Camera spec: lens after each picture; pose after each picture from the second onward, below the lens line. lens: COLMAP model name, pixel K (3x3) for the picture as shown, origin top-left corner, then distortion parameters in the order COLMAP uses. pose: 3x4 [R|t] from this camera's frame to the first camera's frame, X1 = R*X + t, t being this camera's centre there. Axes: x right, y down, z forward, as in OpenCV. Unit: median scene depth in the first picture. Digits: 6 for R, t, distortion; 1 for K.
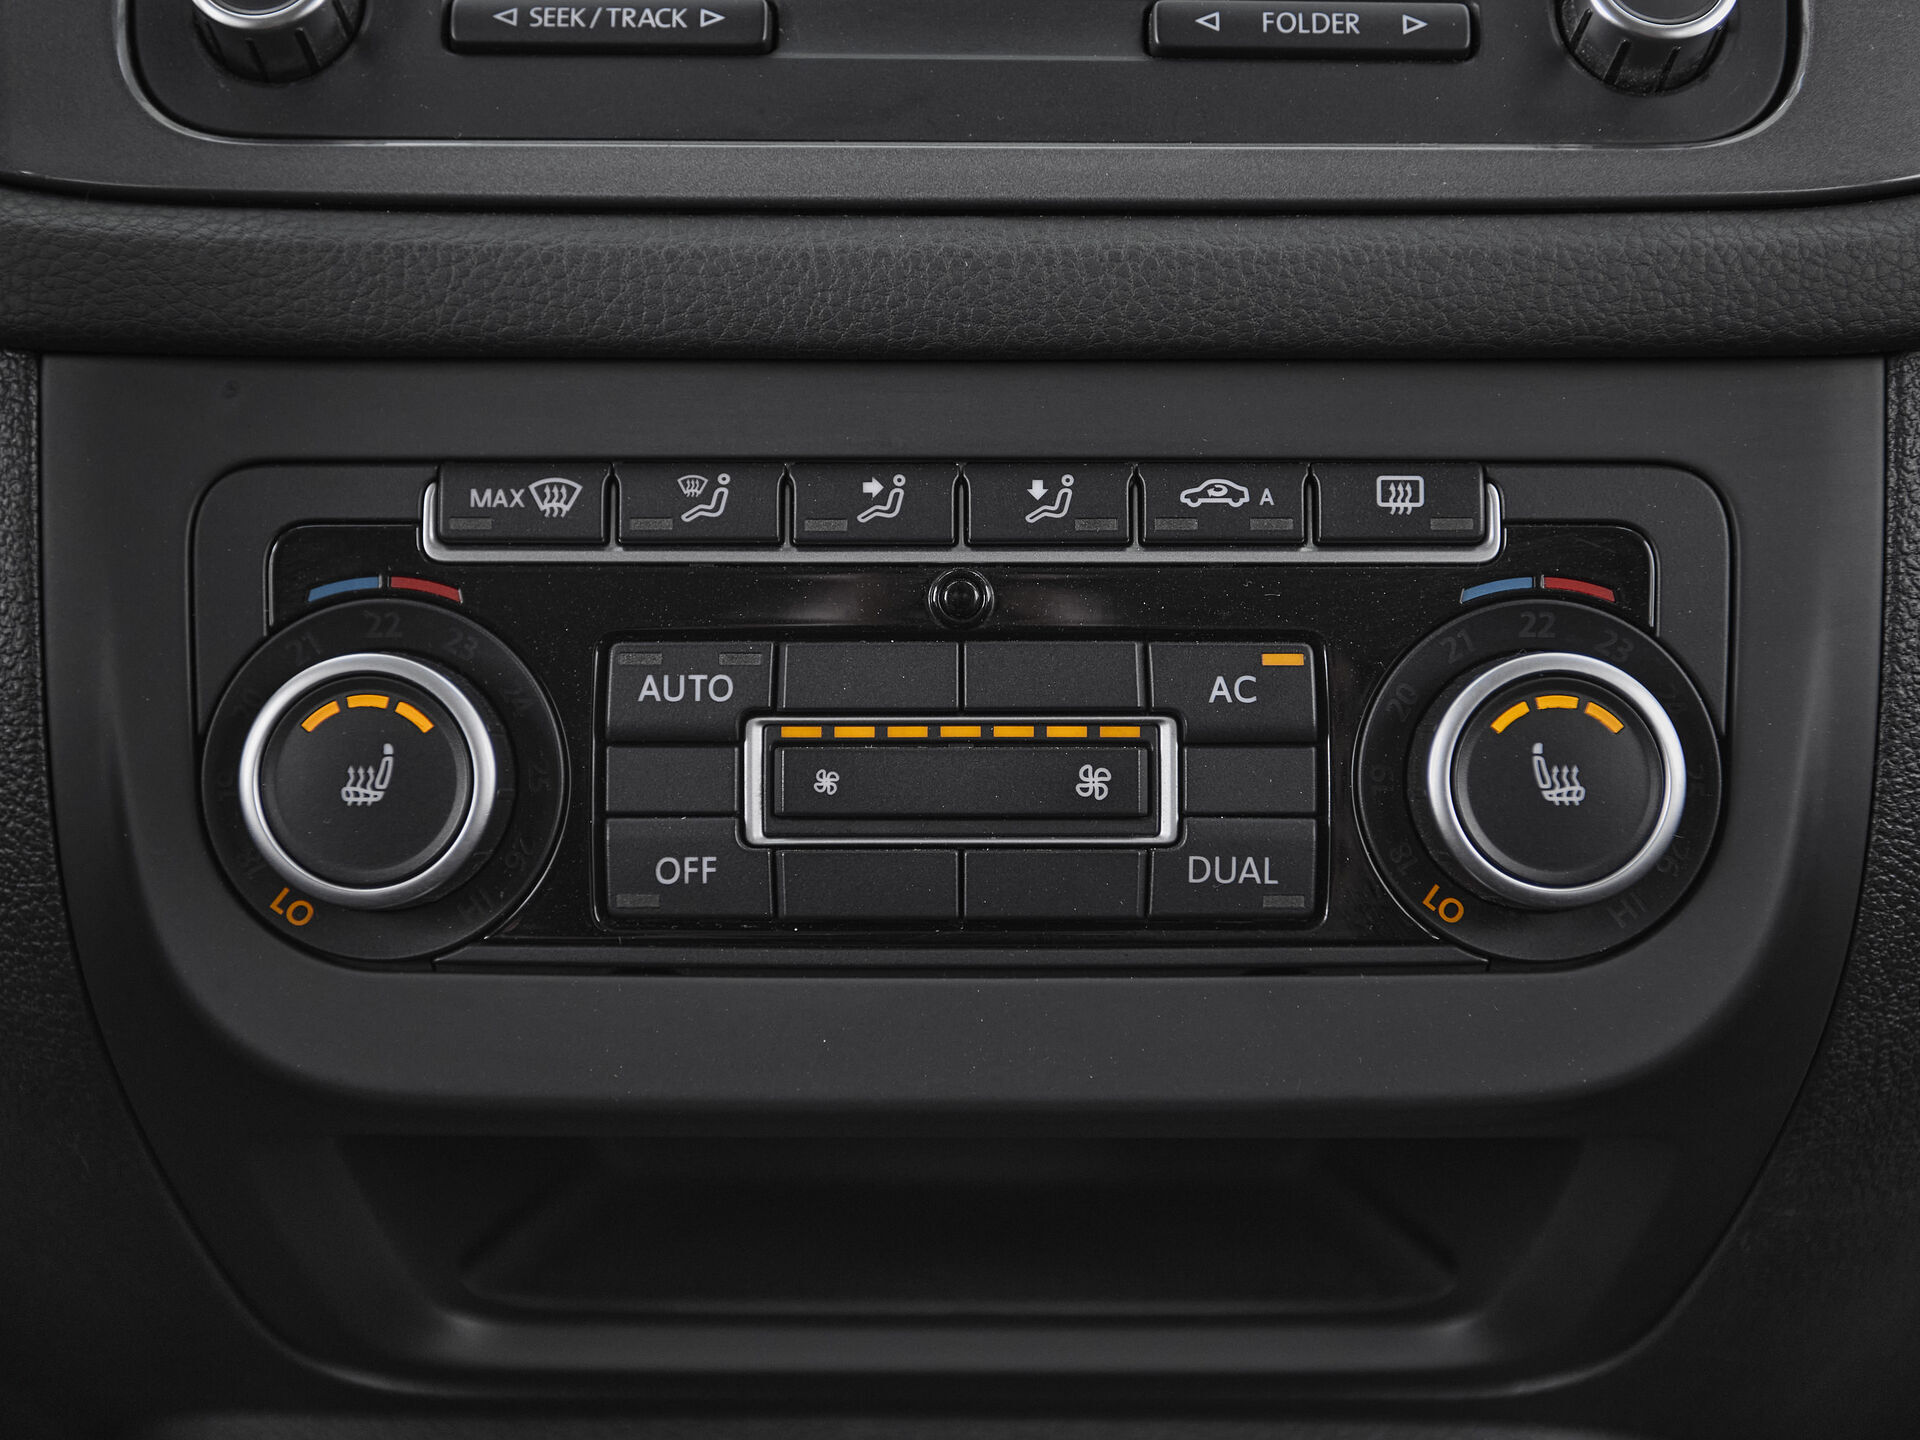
lens RADIAL K [[2530.9, 0, 946.5], [0, 2530.9, 719.3], [0, 0, 1]] dist [0.026331, 0.000000]
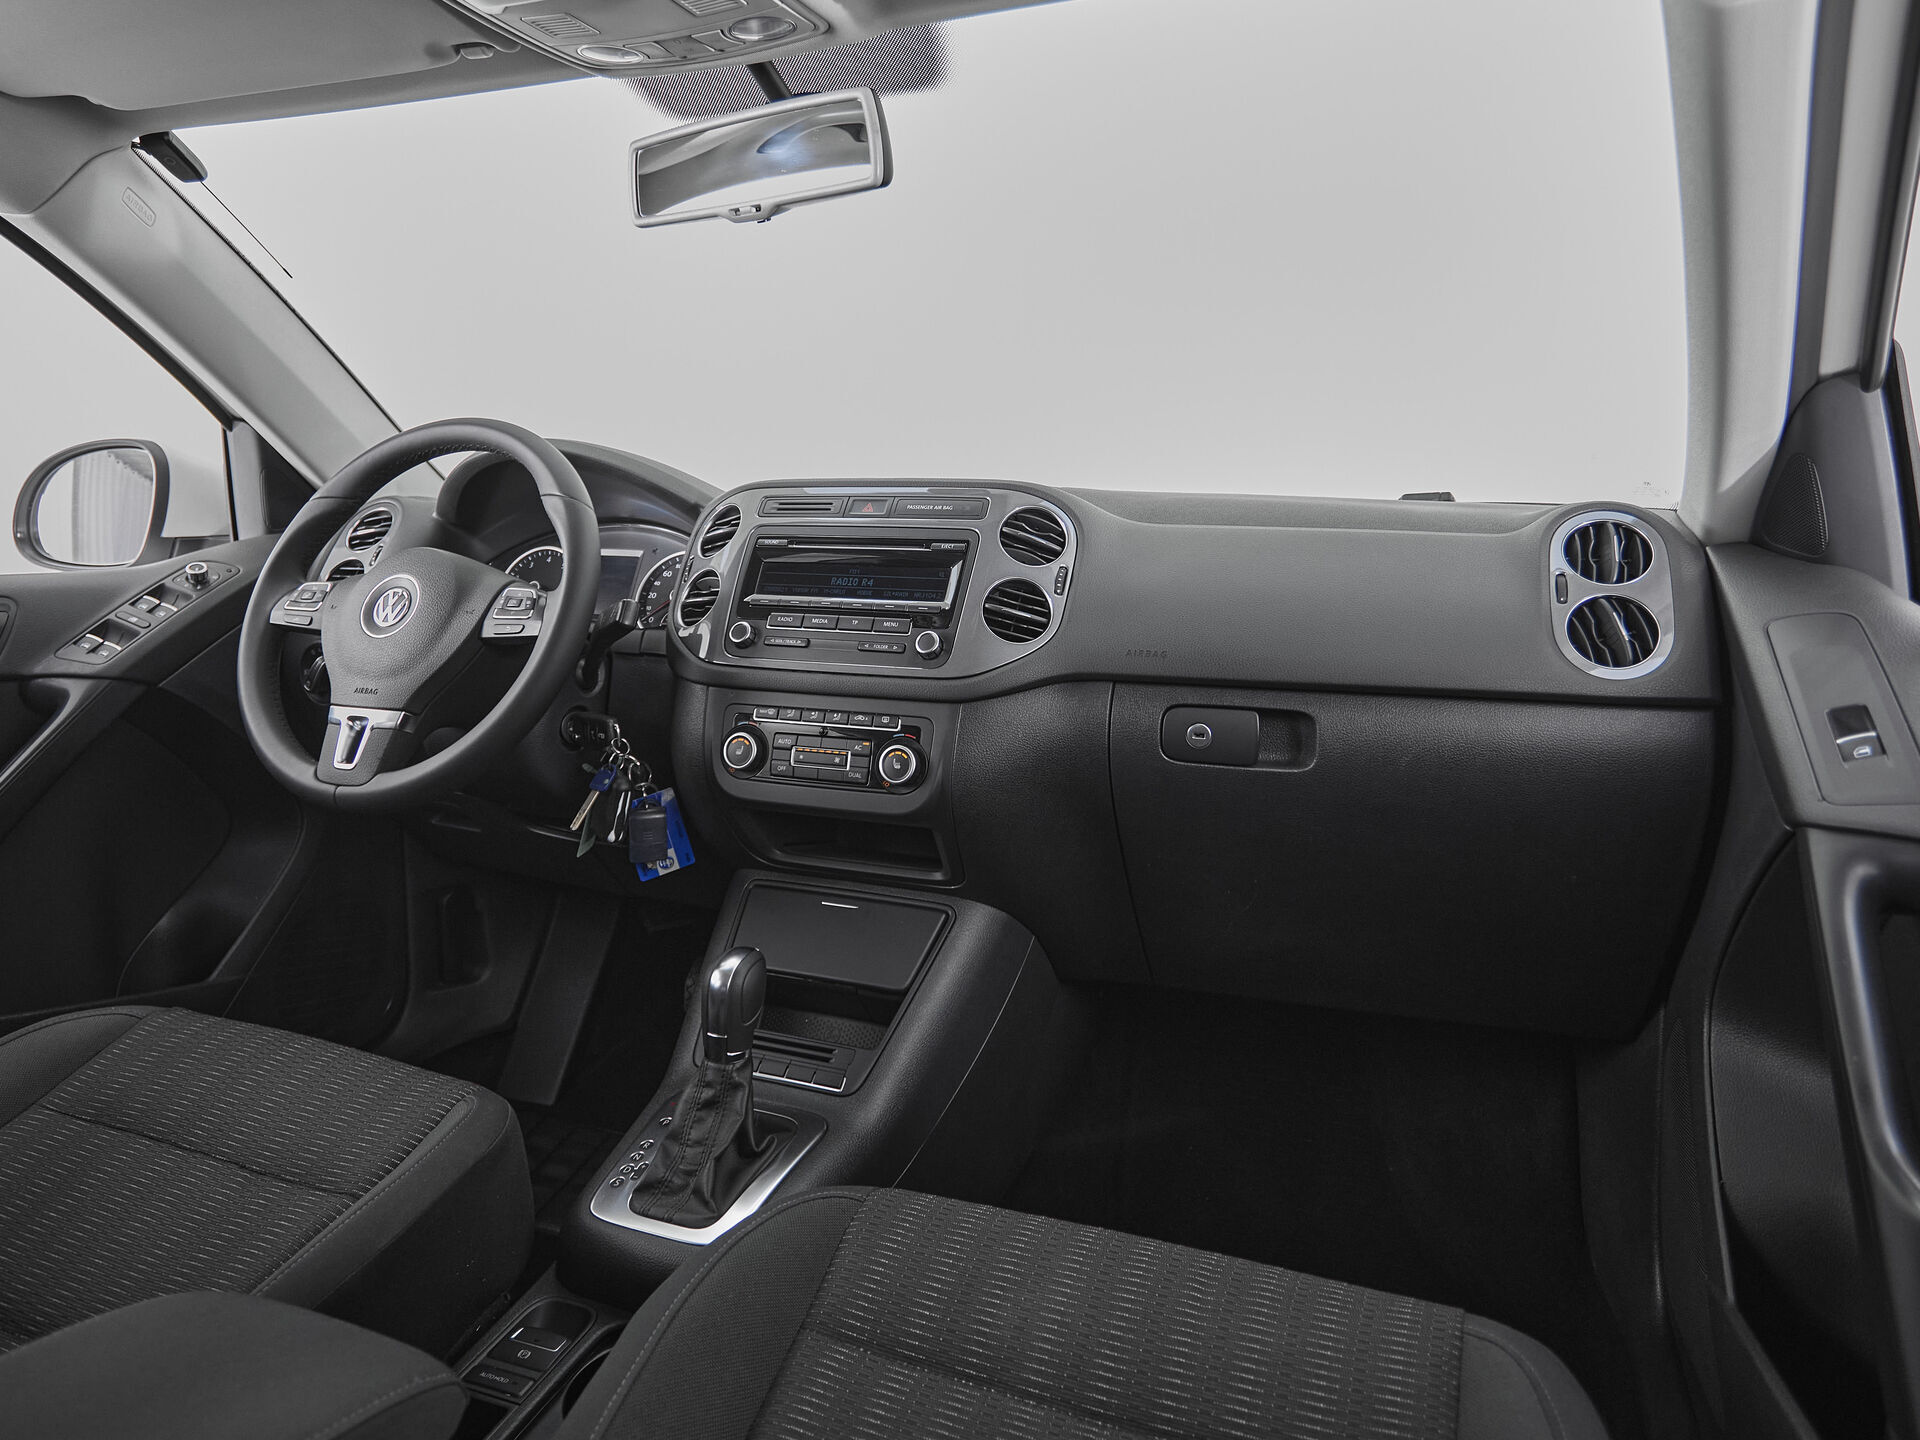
lens RADIAL K [[1191.0, 0, 934.4], [0, 1191.0, 657.3], [0, 0, 1]] dist [-0.001593, -0.000050]
pose [[0.928420, 0.047703, -0.368457, 1.415466], [-0.088821, 0.991464, -0.095445, 0.032838], [0.360759, 0.121340, 0.924732, -1.802260]]
